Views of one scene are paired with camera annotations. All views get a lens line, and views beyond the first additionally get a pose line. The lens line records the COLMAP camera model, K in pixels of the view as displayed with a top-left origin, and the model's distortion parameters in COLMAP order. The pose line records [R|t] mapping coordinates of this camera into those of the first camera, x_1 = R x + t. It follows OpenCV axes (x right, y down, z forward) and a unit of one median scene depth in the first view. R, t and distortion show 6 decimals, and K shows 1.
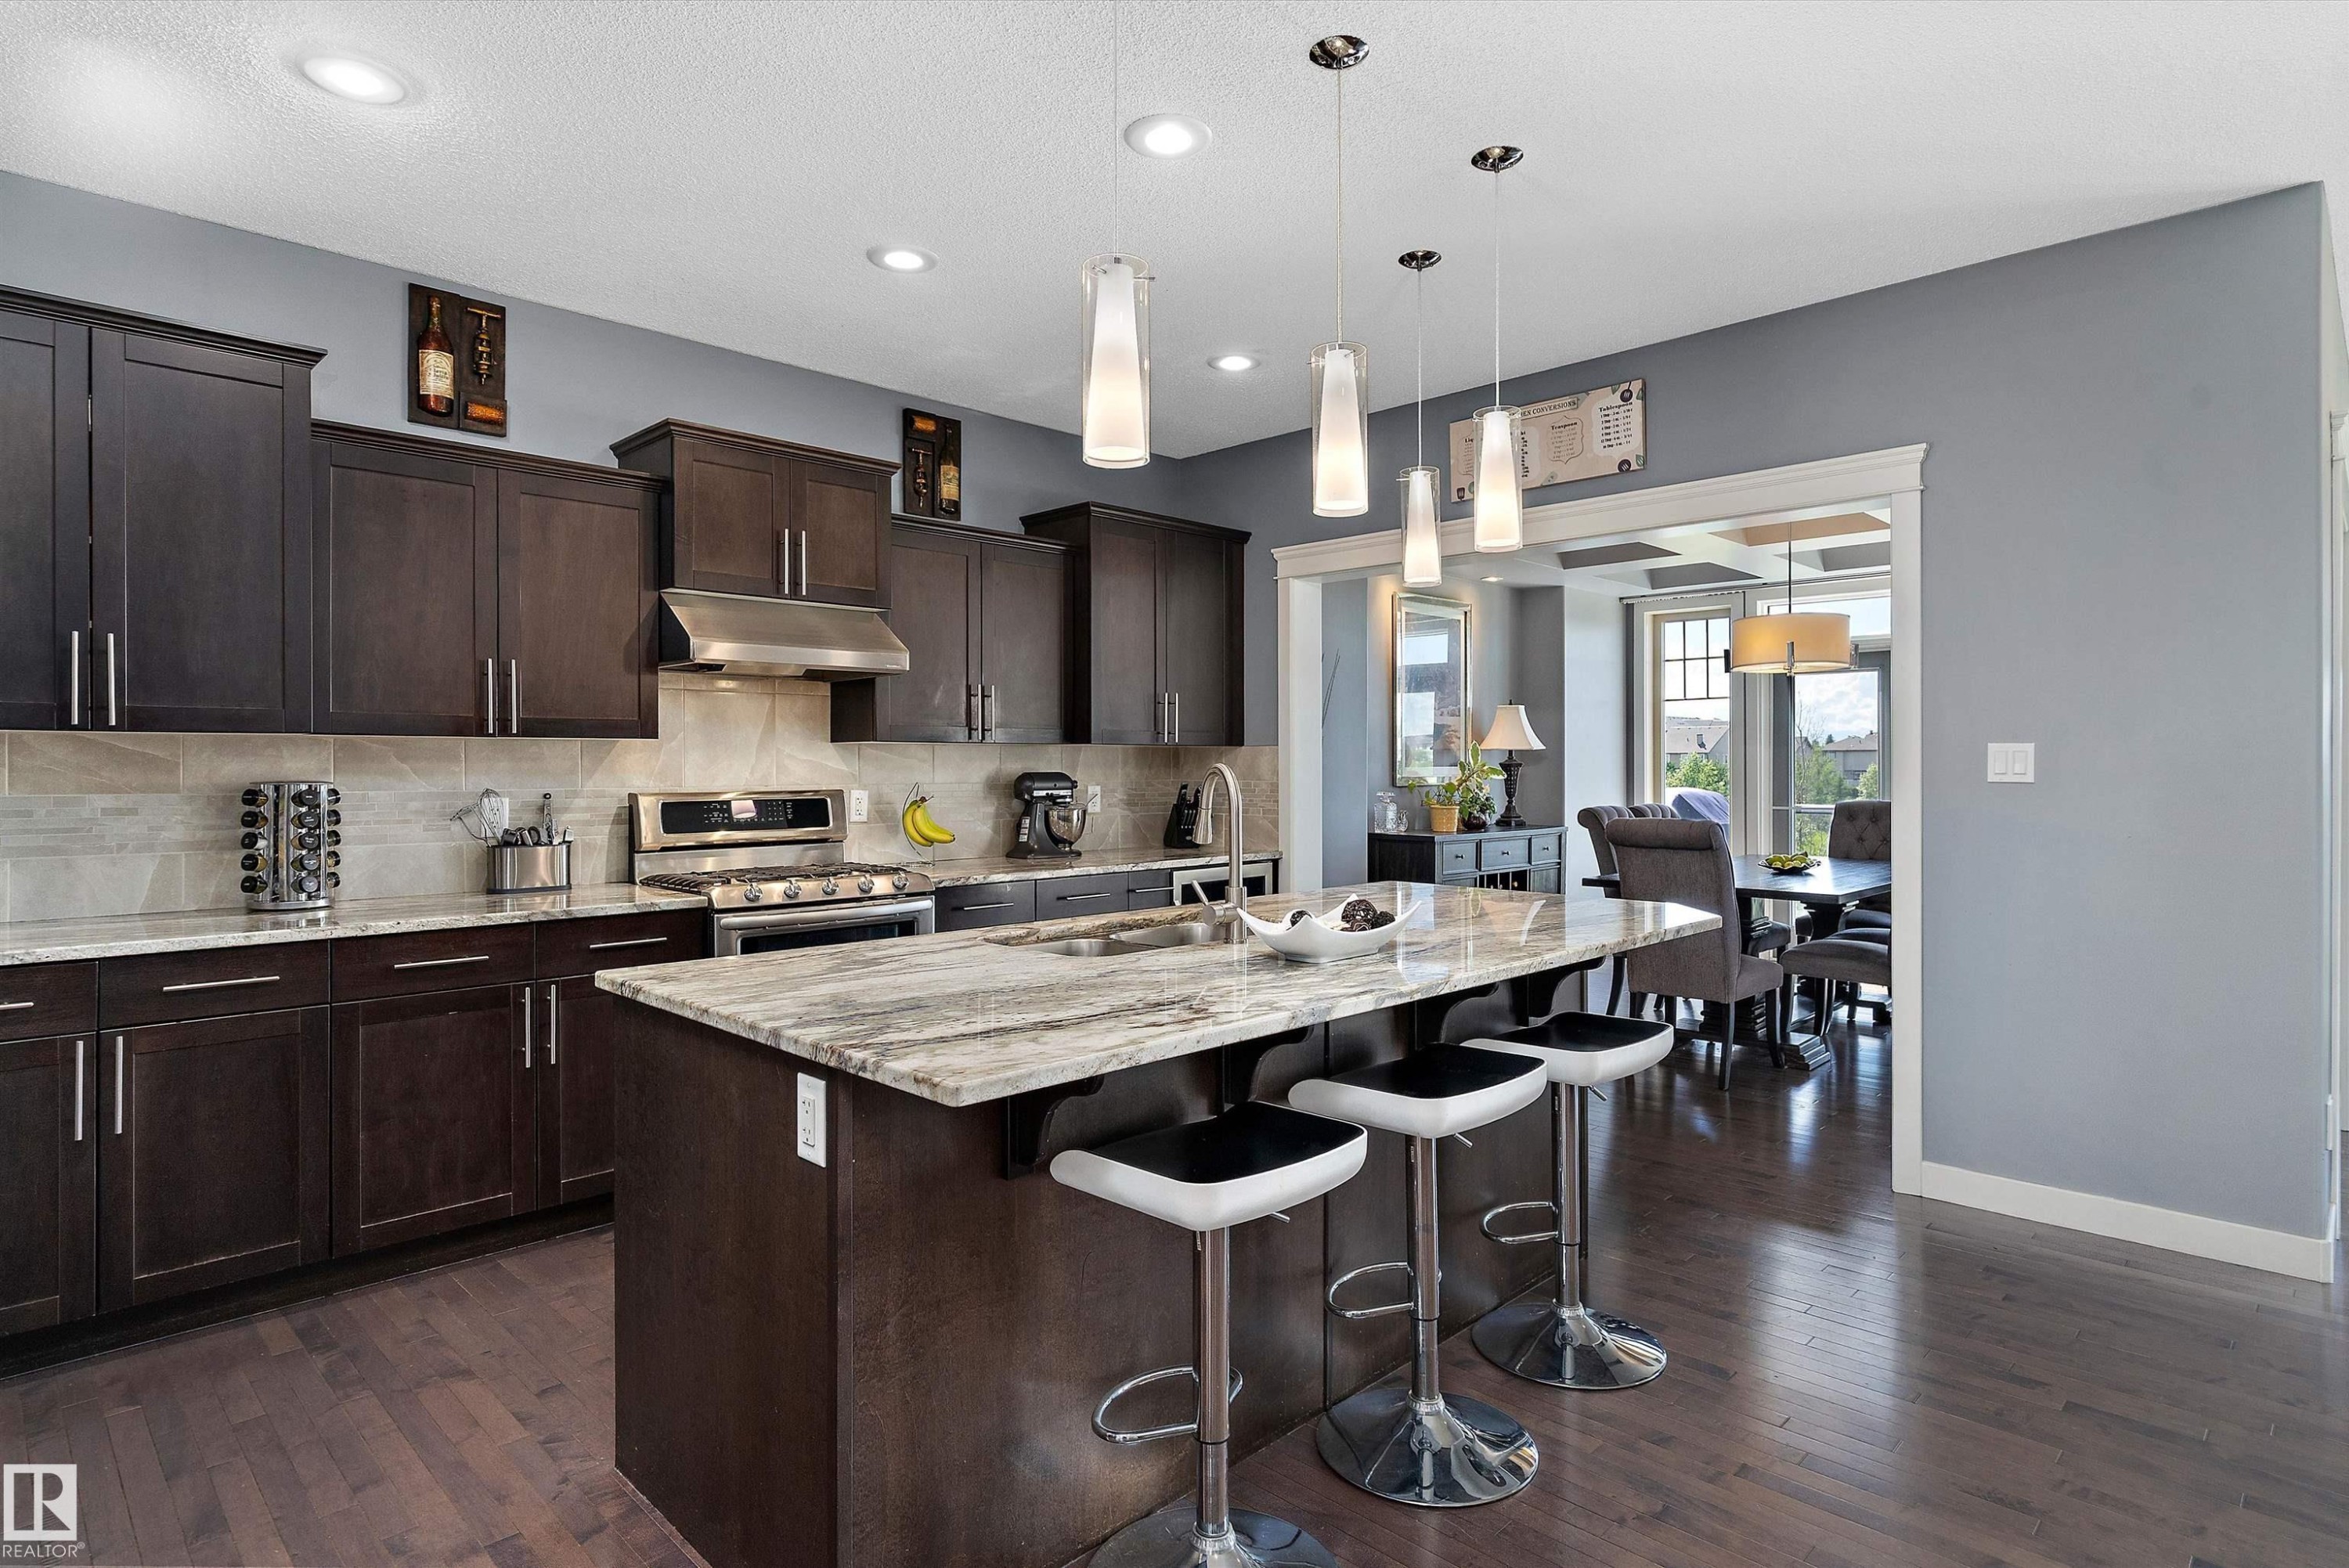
lens RADIAL K [[1260.1, 0, 1154.7], [0, 1260.1, 767.7], [0, 0, 1]] dist [0.004807, -0.001175]
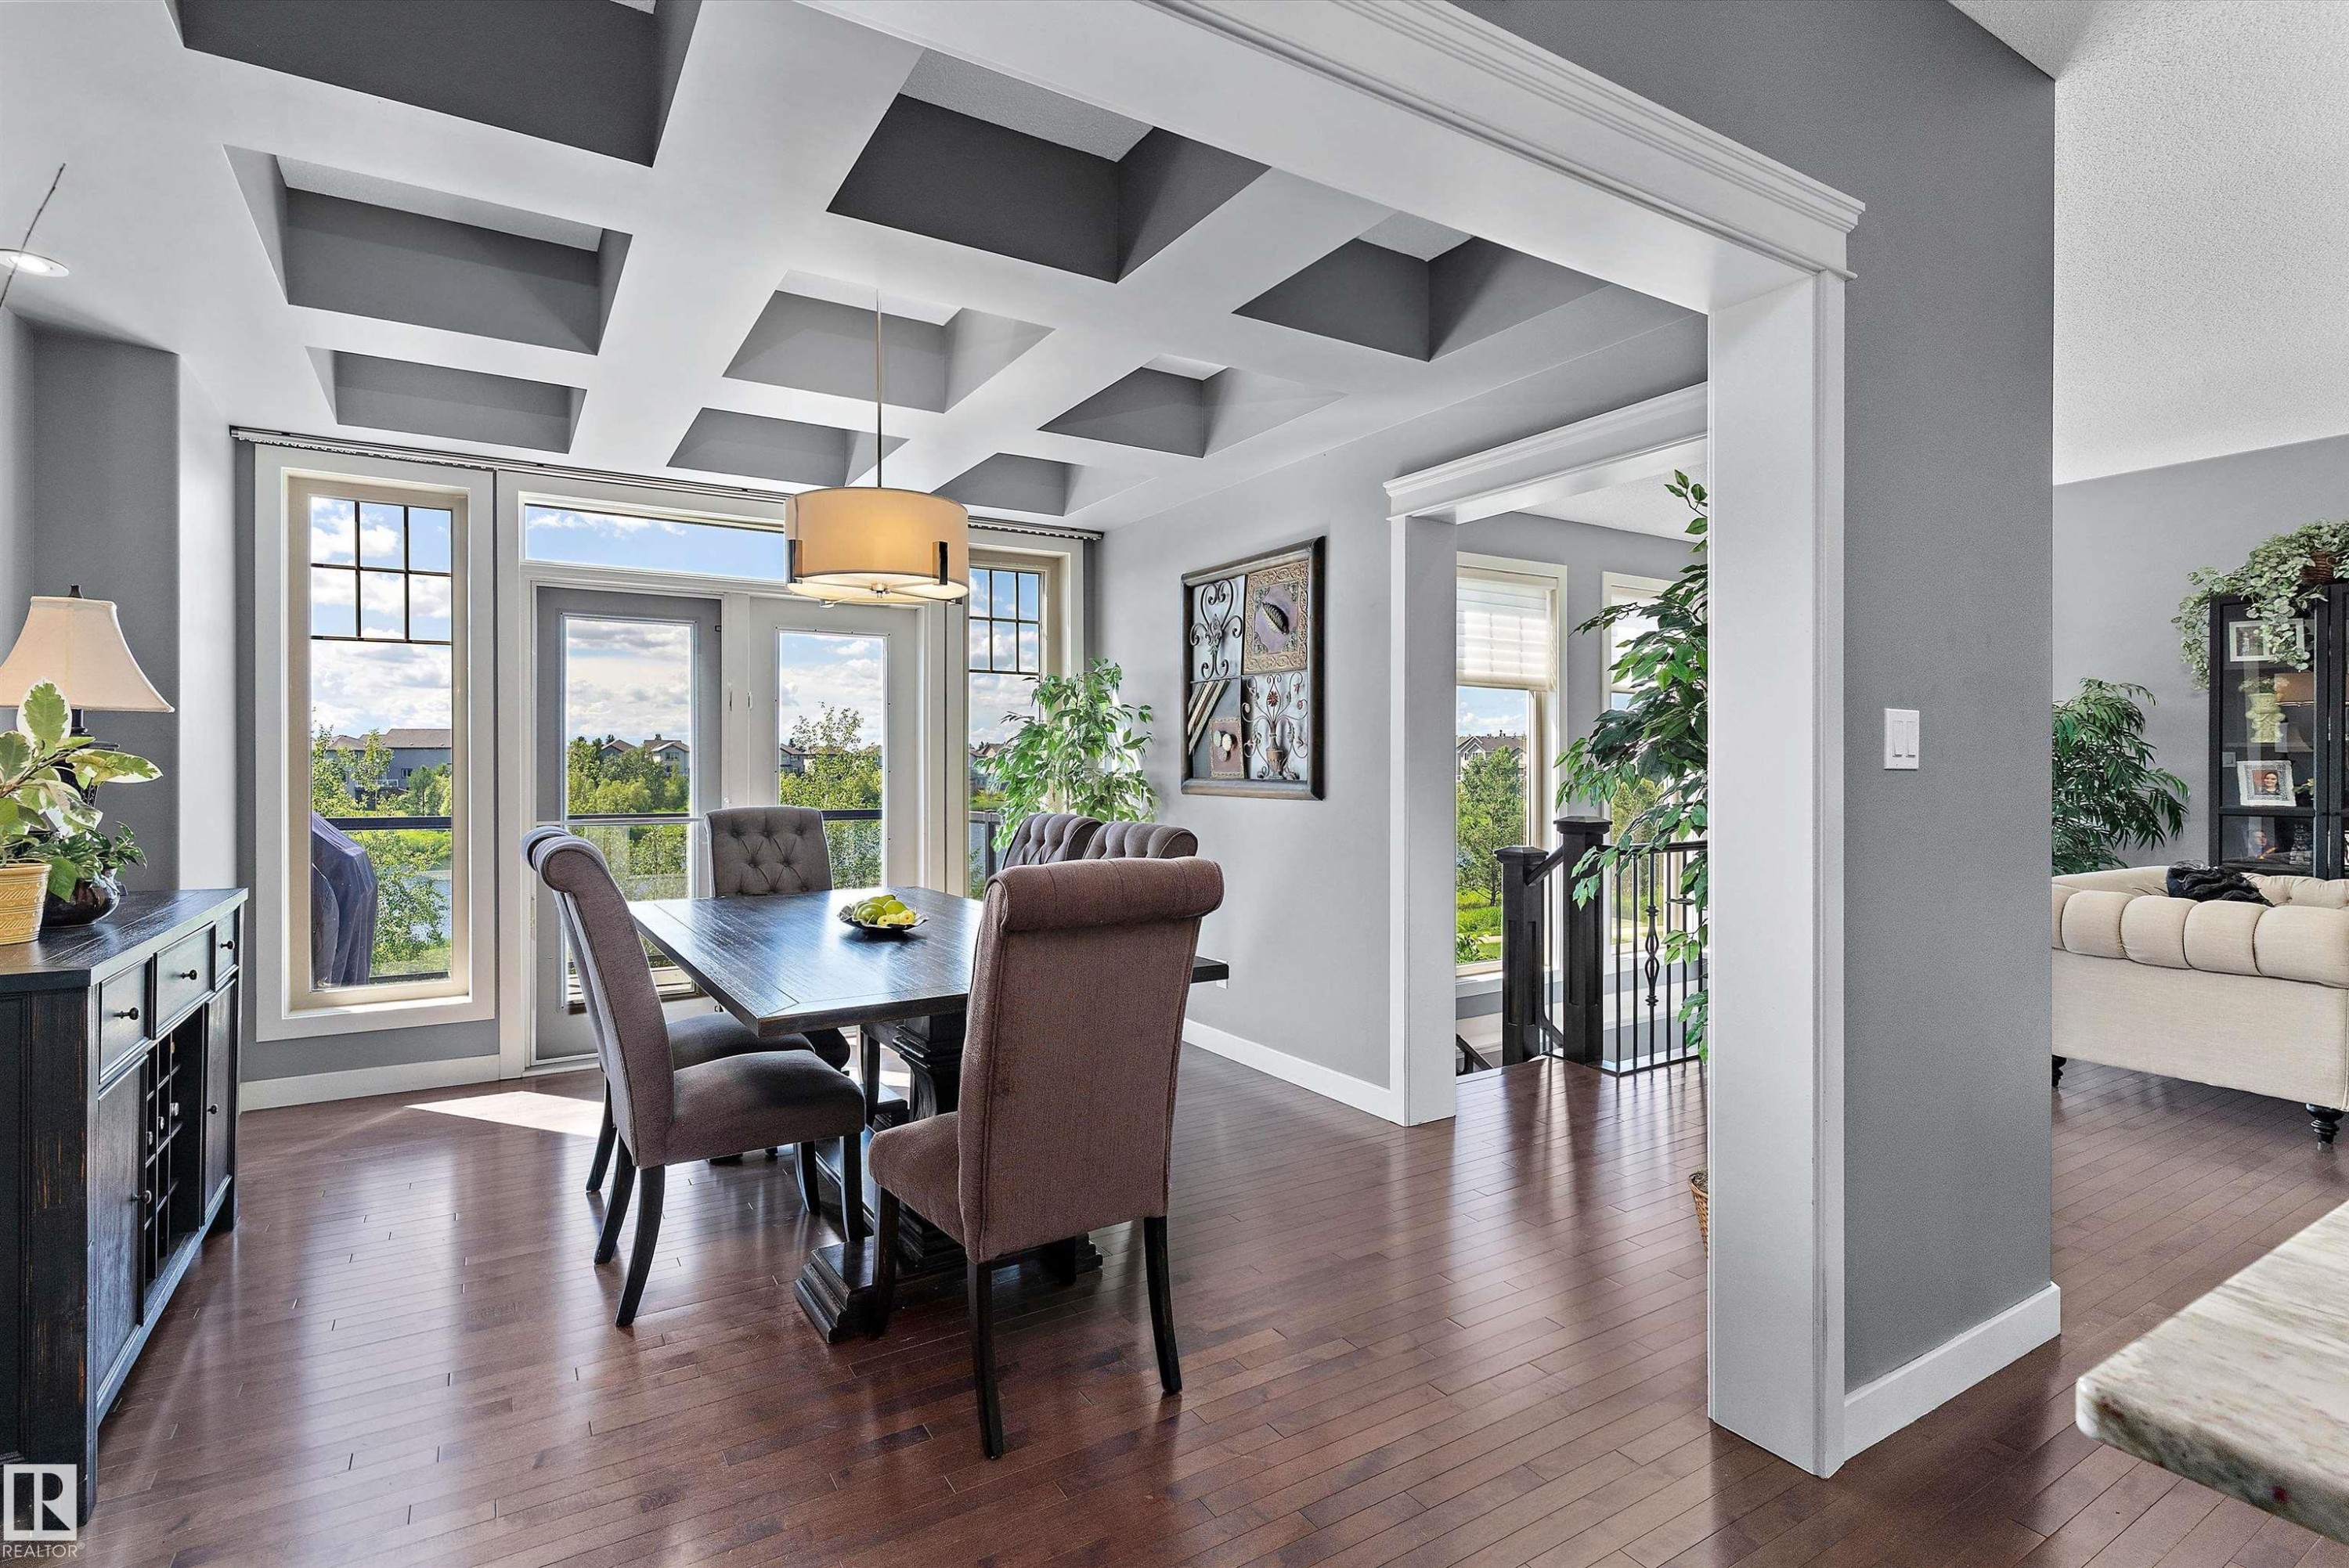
lens RADIAL K [[1129.1, 0, 1189.1], [0, 1129.1, 755.7], [0, 0, 1]] dist [0.004722, 0.000991]
pose [[0.214493, 0.010036, 0.976674, 0.009945], [0.002205, 0.999940, -0.010760, 0.006177], [-0.976723, 0.004461, 0.214458, 0.774826]]
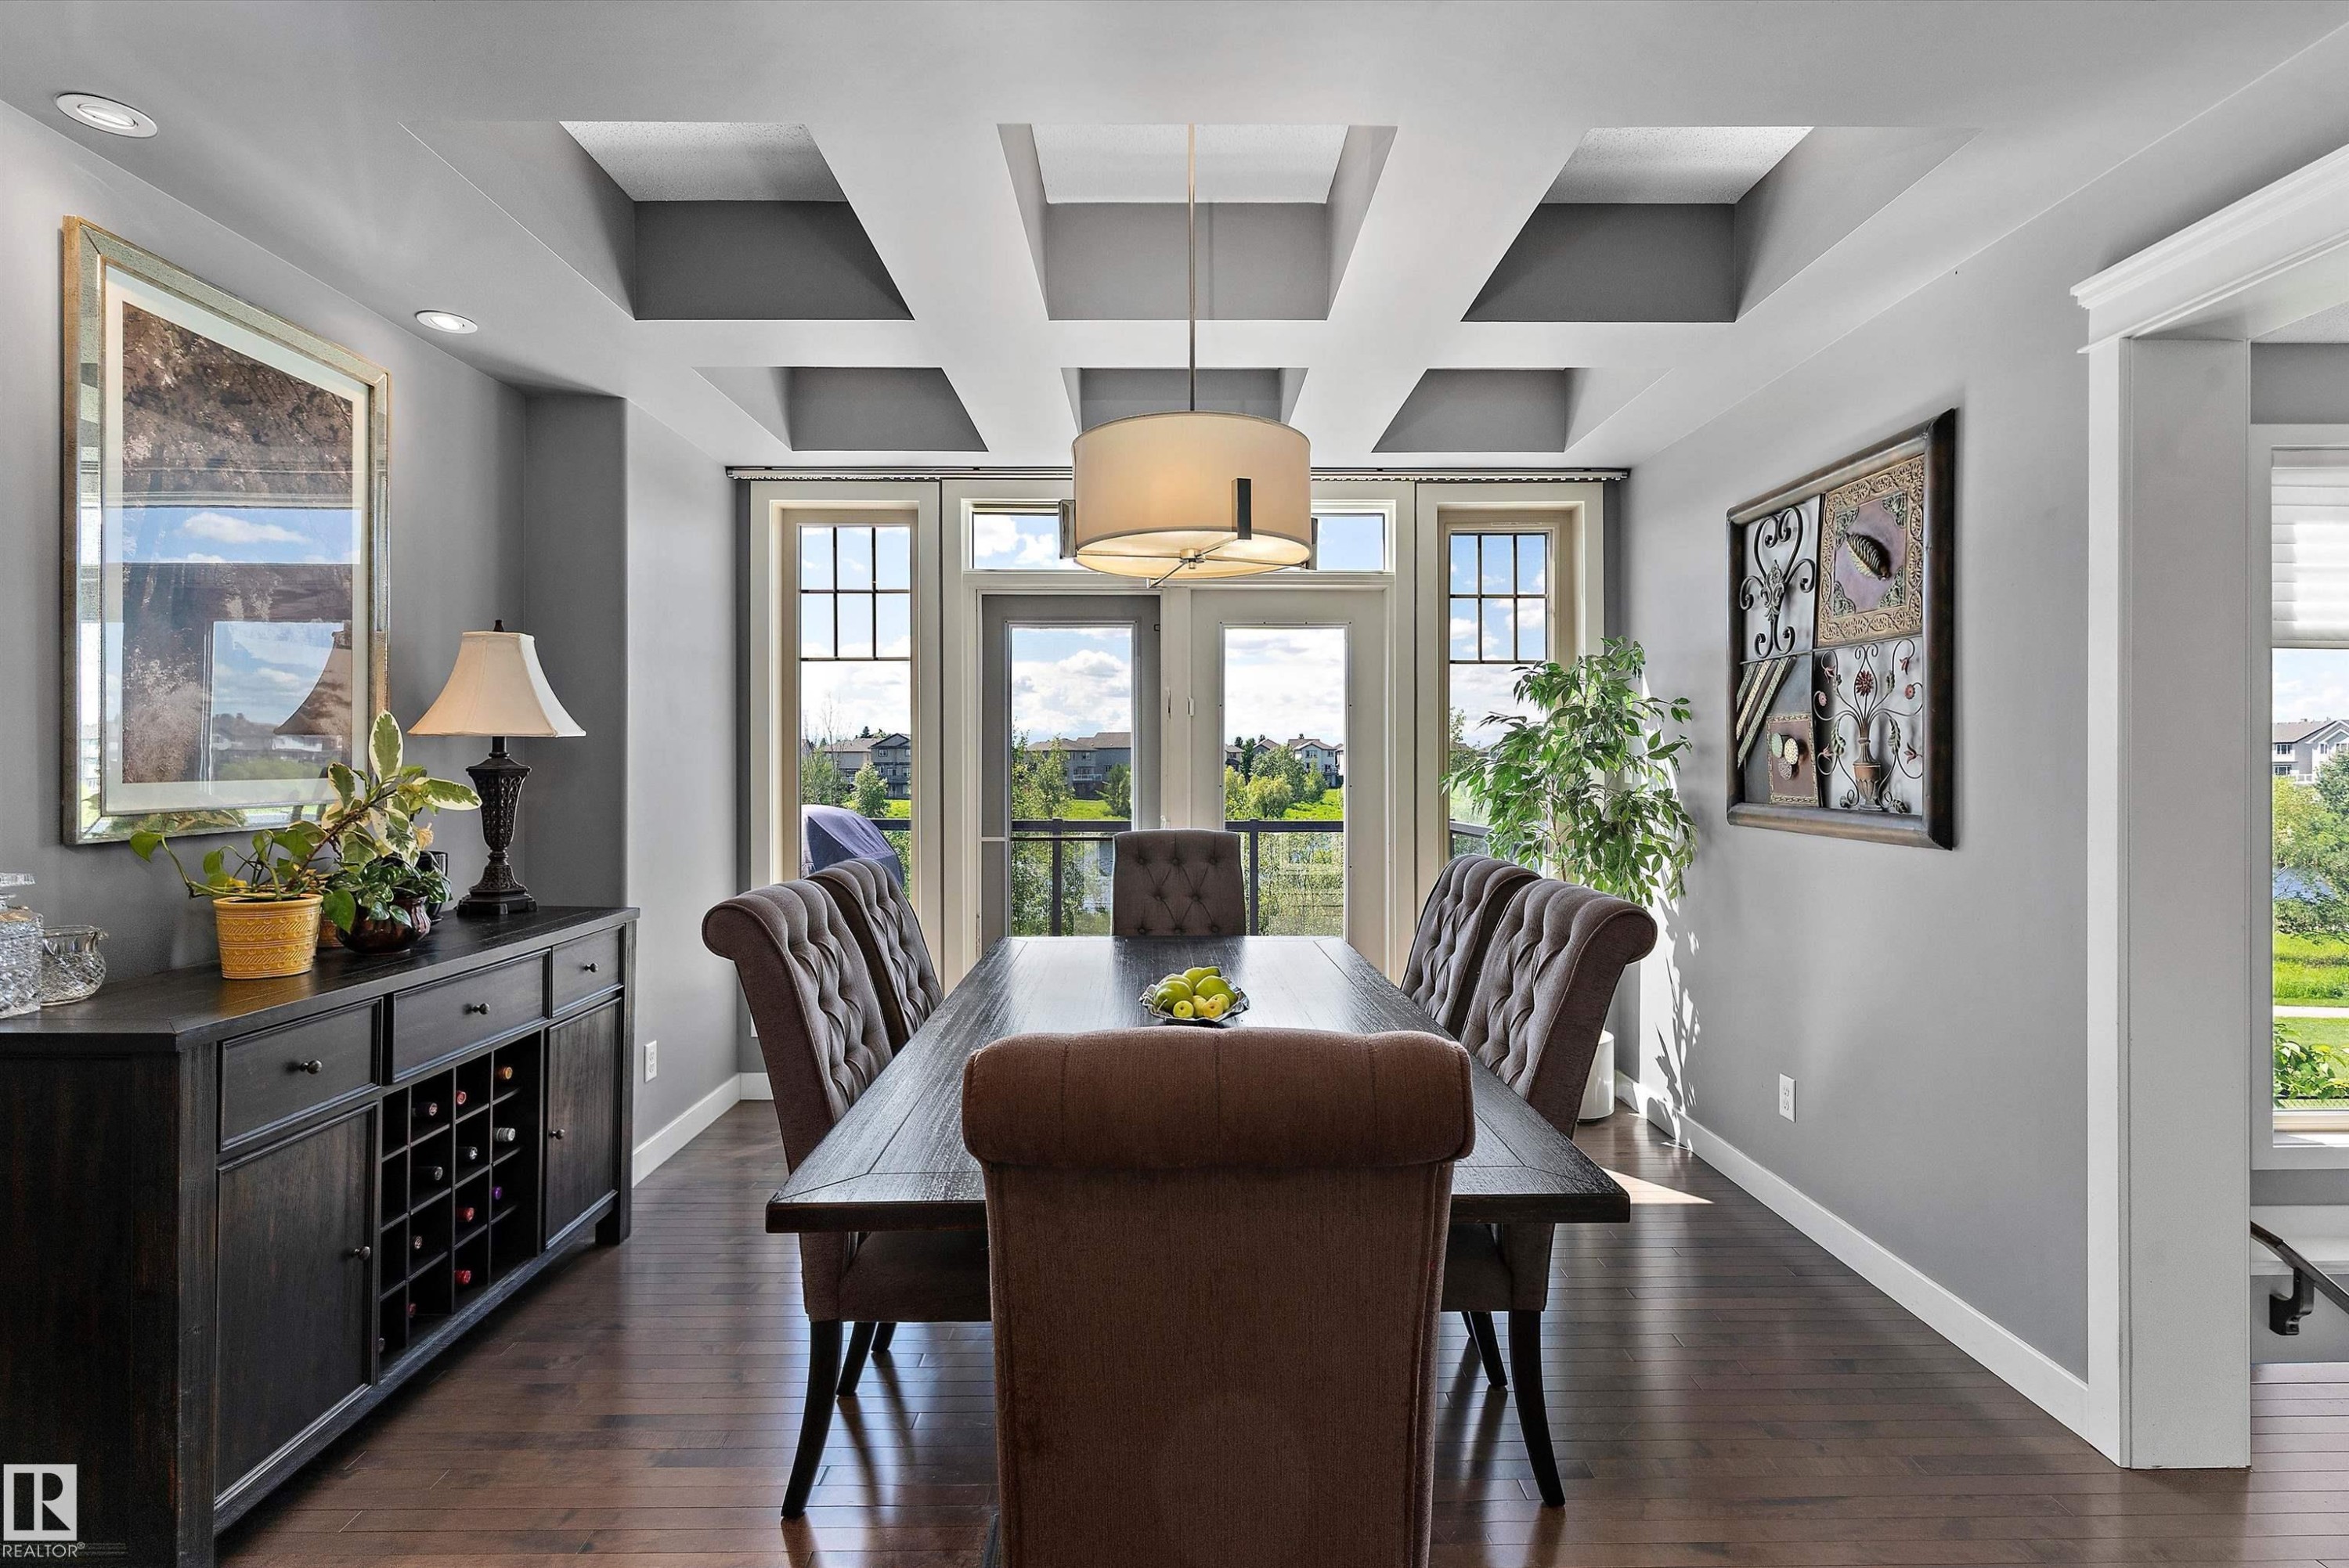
lens RADIAL K [[1129.1, 0, 1186.7], [0, 1129.1, 758.6], [0, 0, 1]] dist [0.004722, 0.000991]
pose [[0.690216, 0.003262, 0.723597, 0.222418], [0.001193, 0.999983, -0.005646, -0.006167], [-0.723603, 0.004760, 0.690200, 0.758690]]
